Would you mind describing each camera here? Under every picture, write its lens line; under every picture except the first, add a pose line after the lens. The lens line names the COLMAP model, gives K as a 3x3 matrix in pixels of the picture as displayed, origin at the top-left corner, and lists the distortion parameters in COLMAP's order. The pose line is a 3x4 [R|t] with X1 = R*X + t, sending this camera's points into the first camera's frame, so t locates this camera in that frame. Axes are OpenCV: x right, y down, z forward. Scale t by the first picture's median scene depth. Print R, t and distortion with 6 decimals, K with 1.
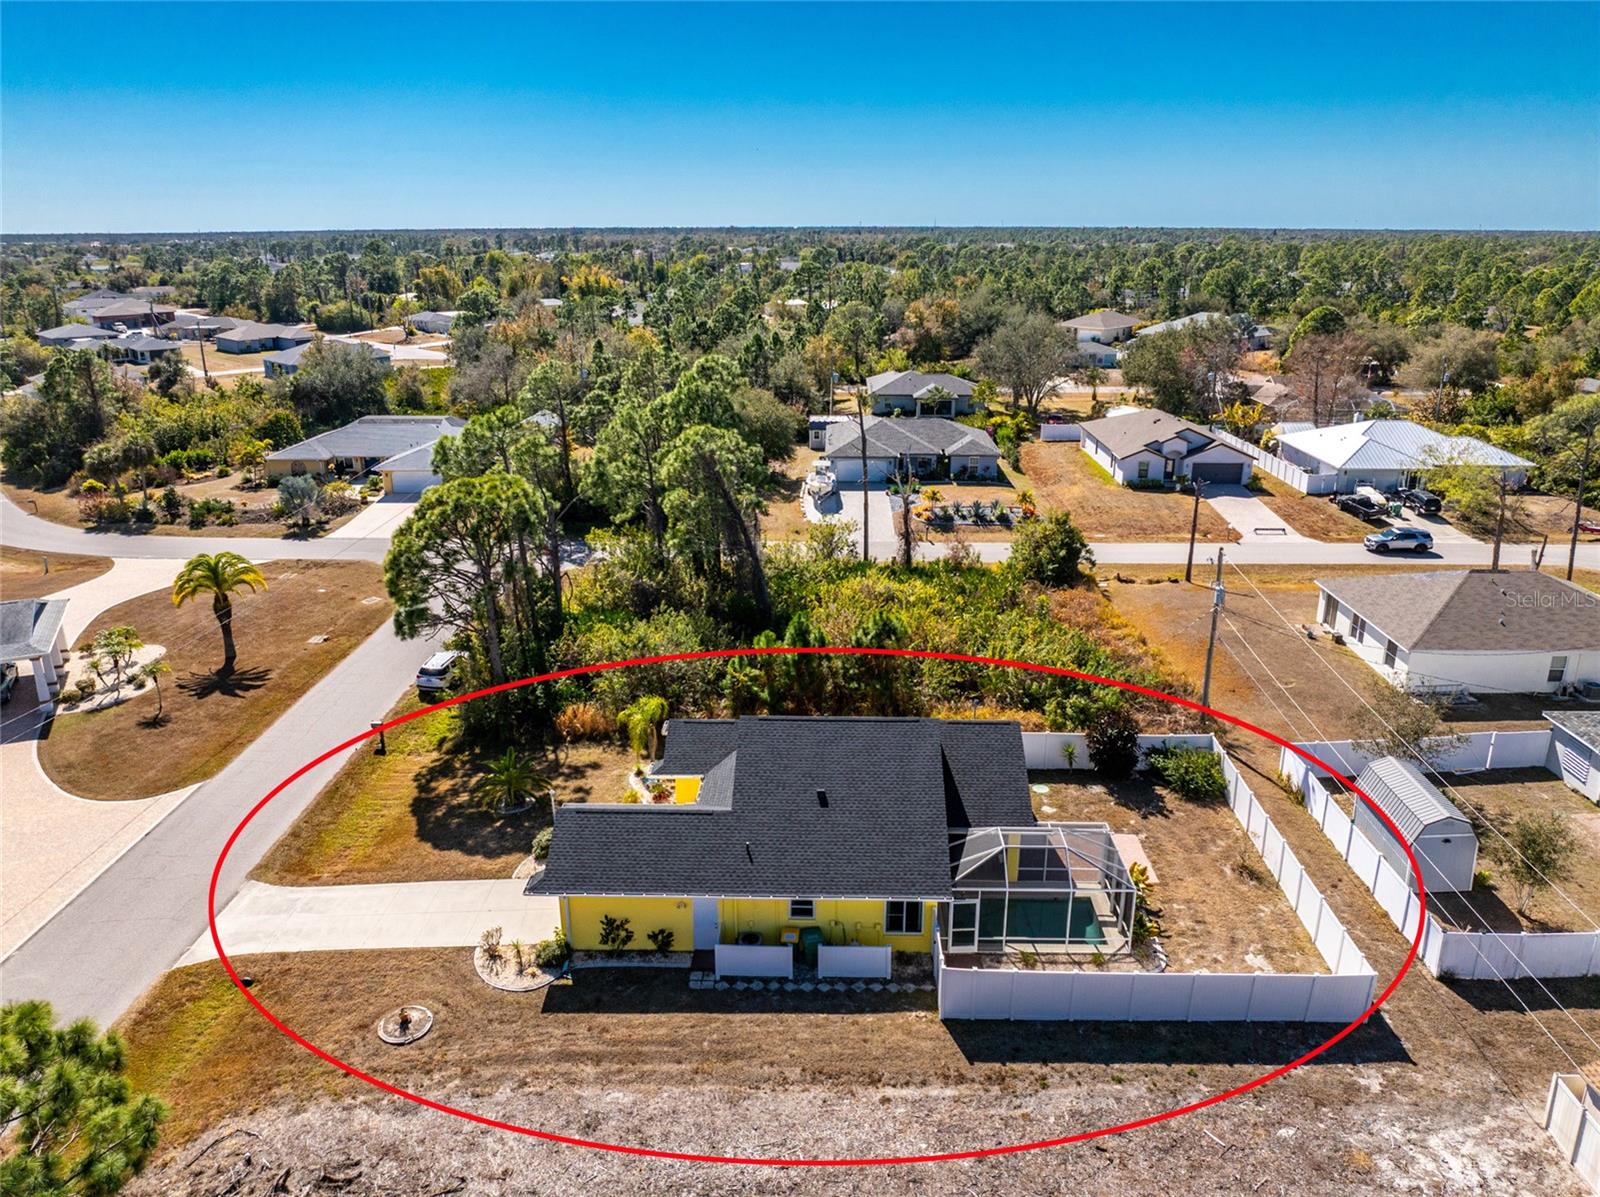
lens RADIAL K [[1146.1, 0, 796.2], [0, 1146.1, 531.4], [0, 0, 1]] dist [-0.038977, 0.003201]
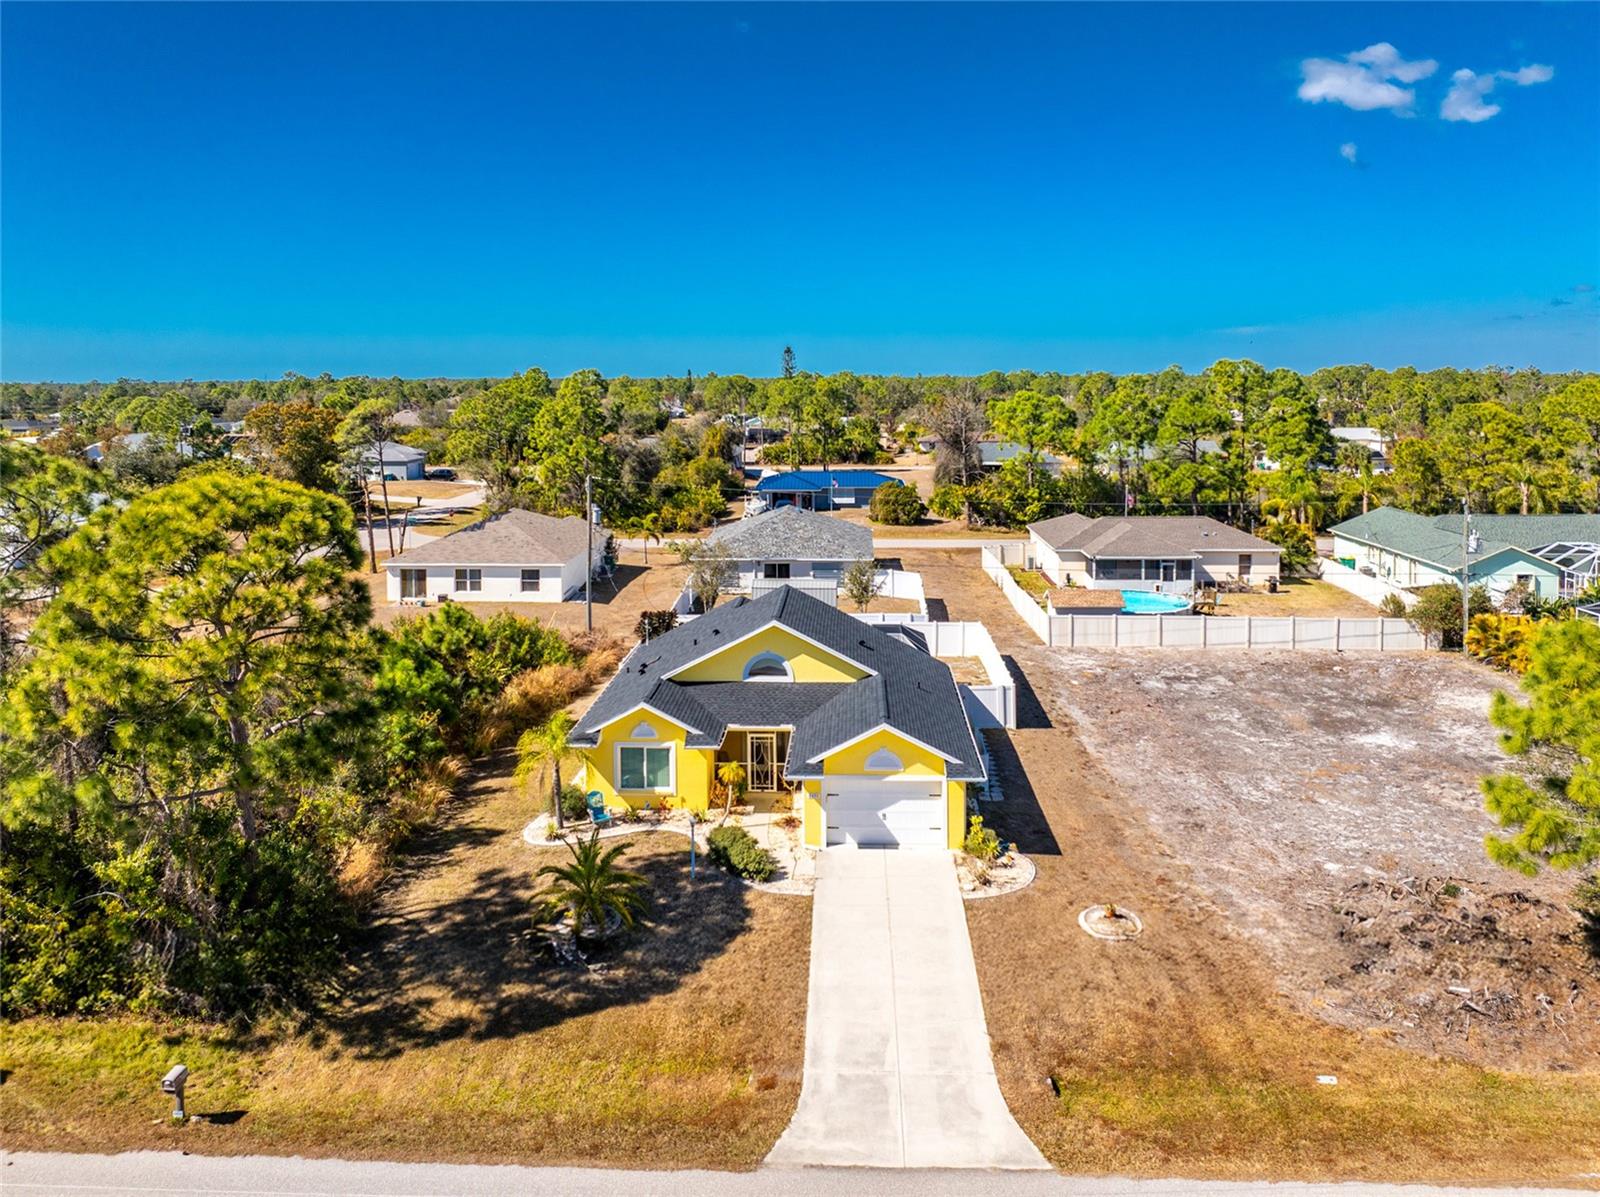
lens RADIAL K [[1187.3, 0, 800.0], [0, 1187.3, 598.5], [0, 0, 1]] dist [-0.055867, -0.001200]
pose [[0.010906, -0.176729, 0.984199, -1.083318], [0.266415, 0.949194, 0.167491, -0.008156], [-0.963797, 0.260379, 0.057435, 1.021696]]
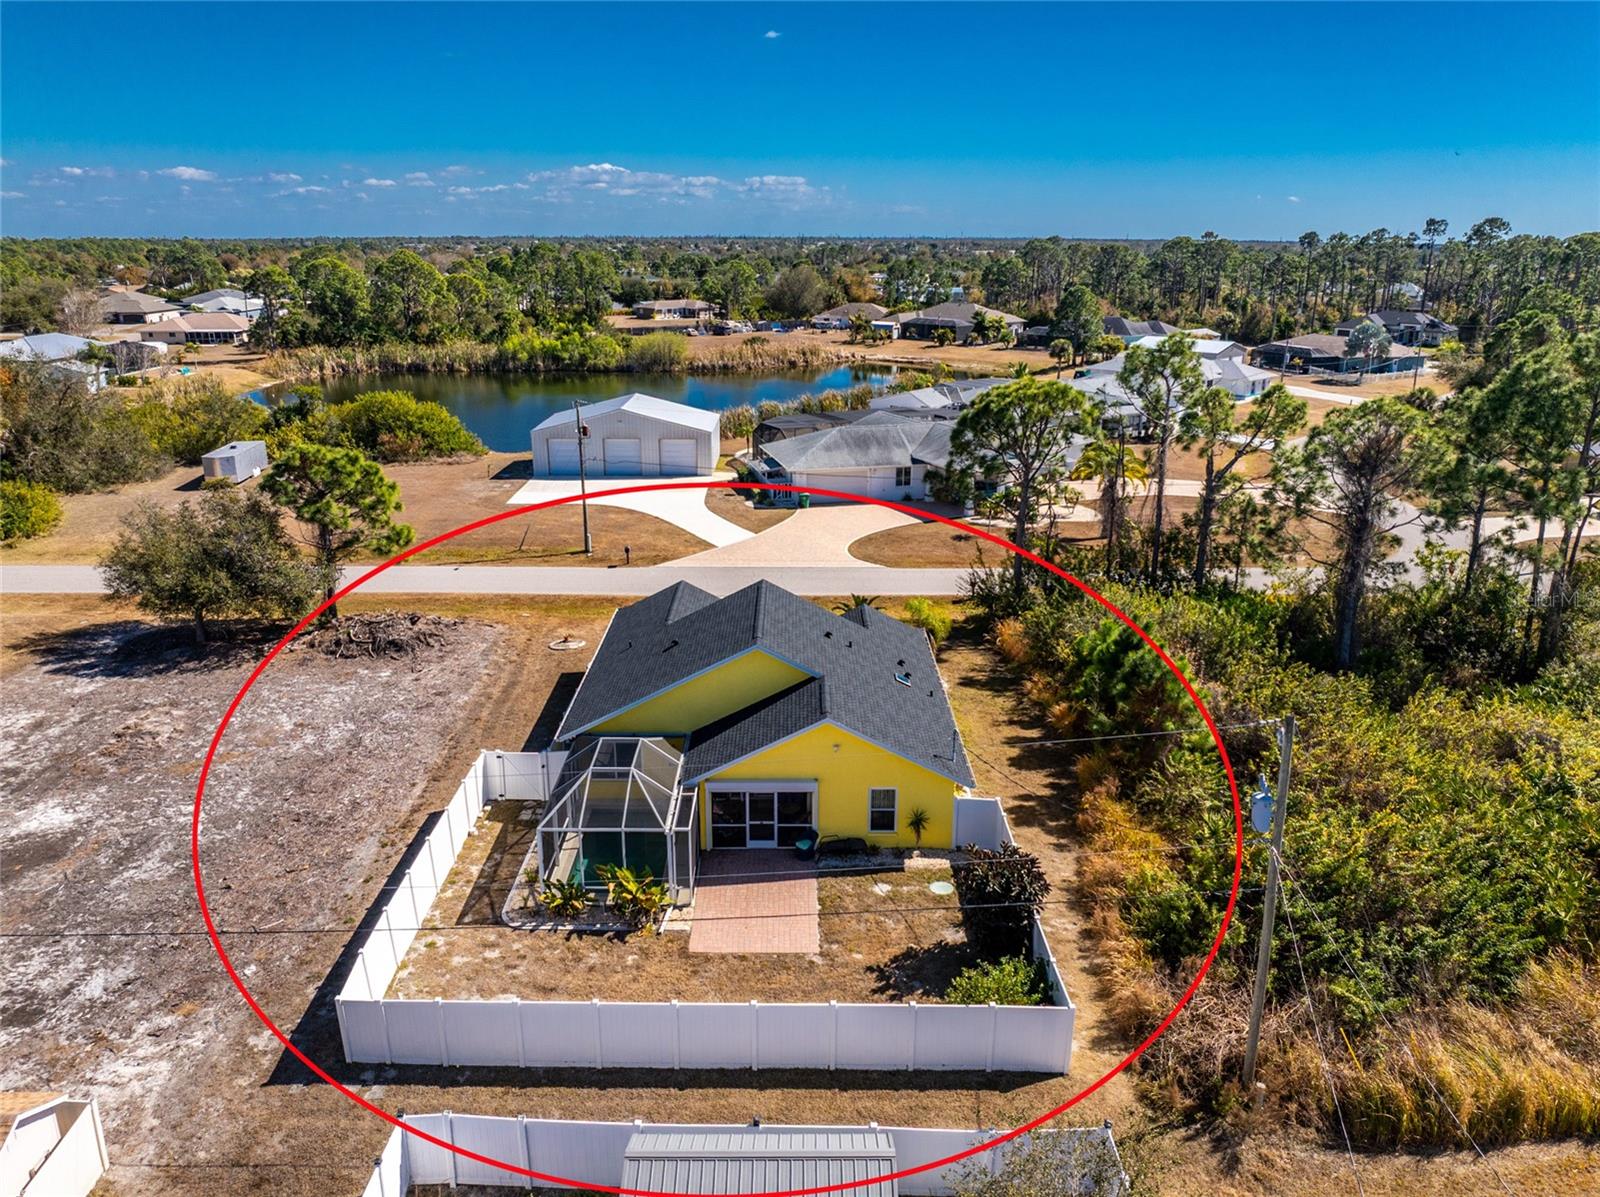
lens RADIAL K [[1148.7, 0, 800.0], [0, 1148.7, 598.5], [0, 0, 1]] dist [-0.036764, -0.007296]
pose [[0.037256, 0.304972, -0.951632, 1.040723], [-0.263678, 0.921545, 0.285007, -0.138714], [0.963891, 0.240306, 0.114747, 1.021488]]
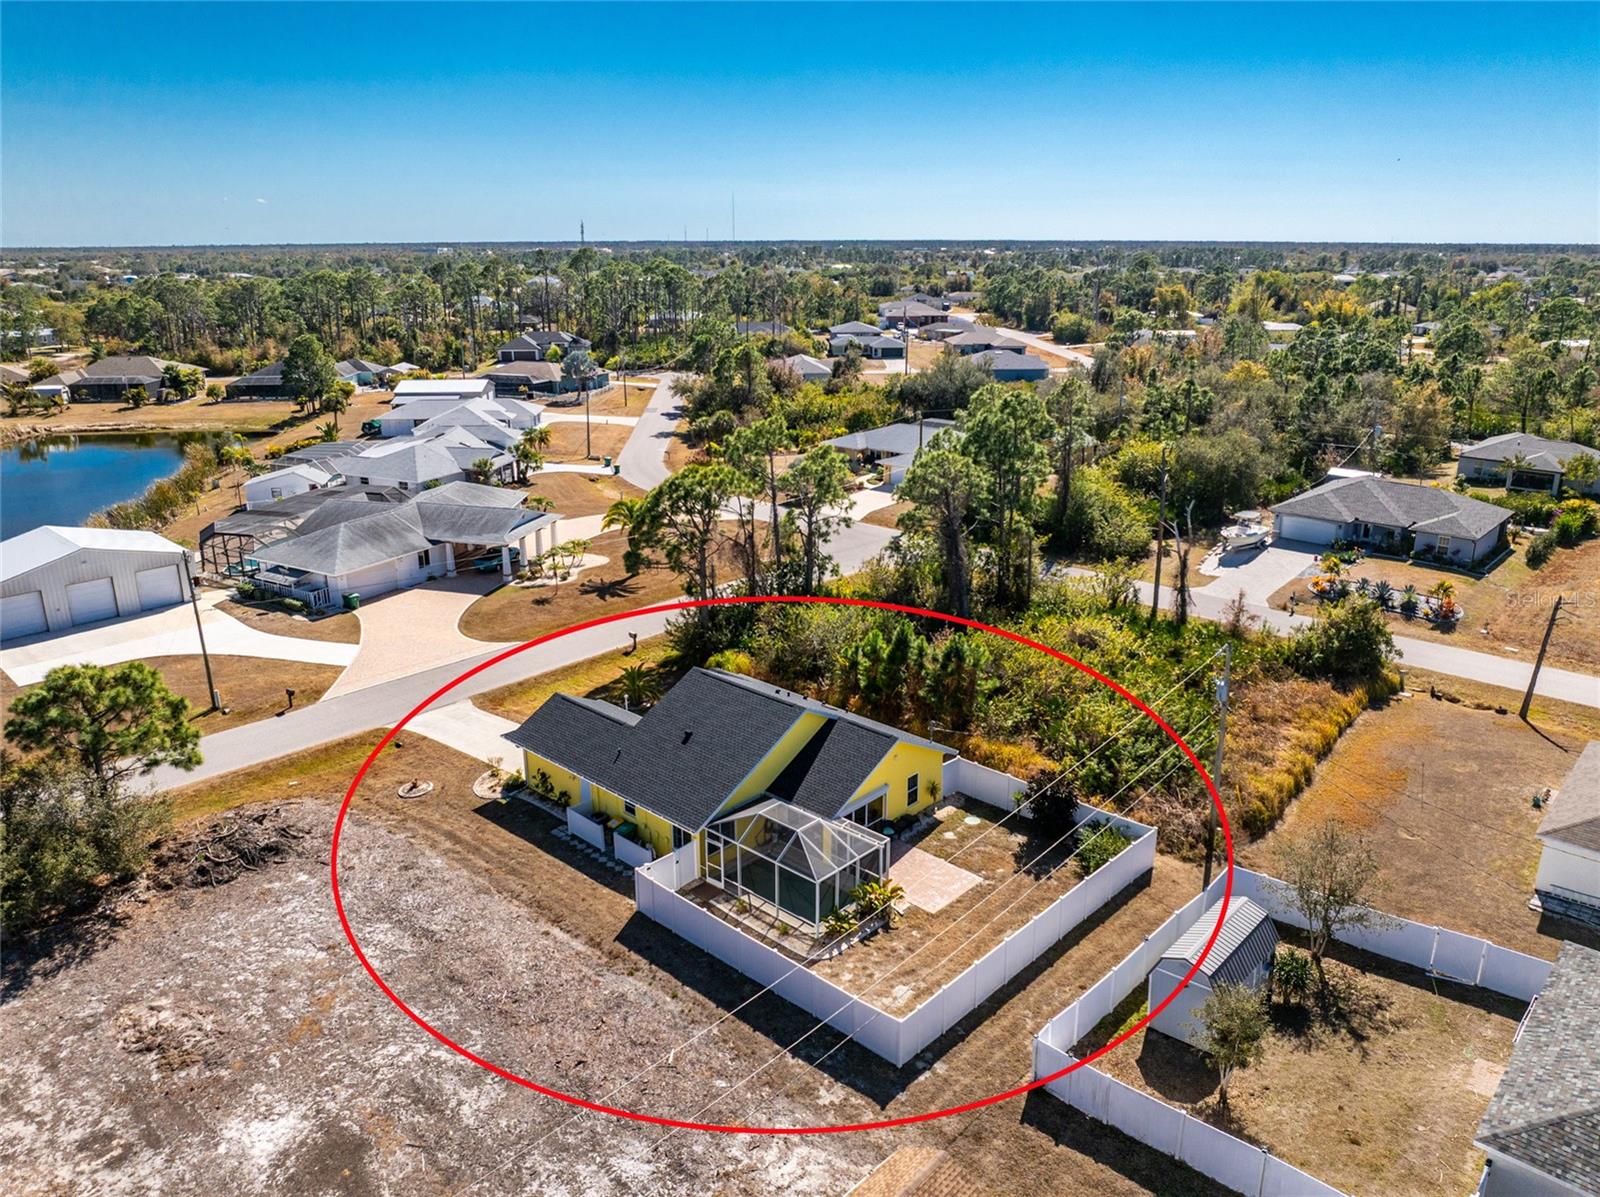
lens RADIAL K [[1146.1, 0, 796.2], [0, 1146.1, 531.4], [0, 0, 1]] dist [-0.038977, 0.003201]
pose [[0.752585, 0.164080, -0.637725, 0.924993], [-0.170347, 0.984003, 0.052147, -0.083325], [0.636080, 0.069389, 0.768497, 0.084789]]
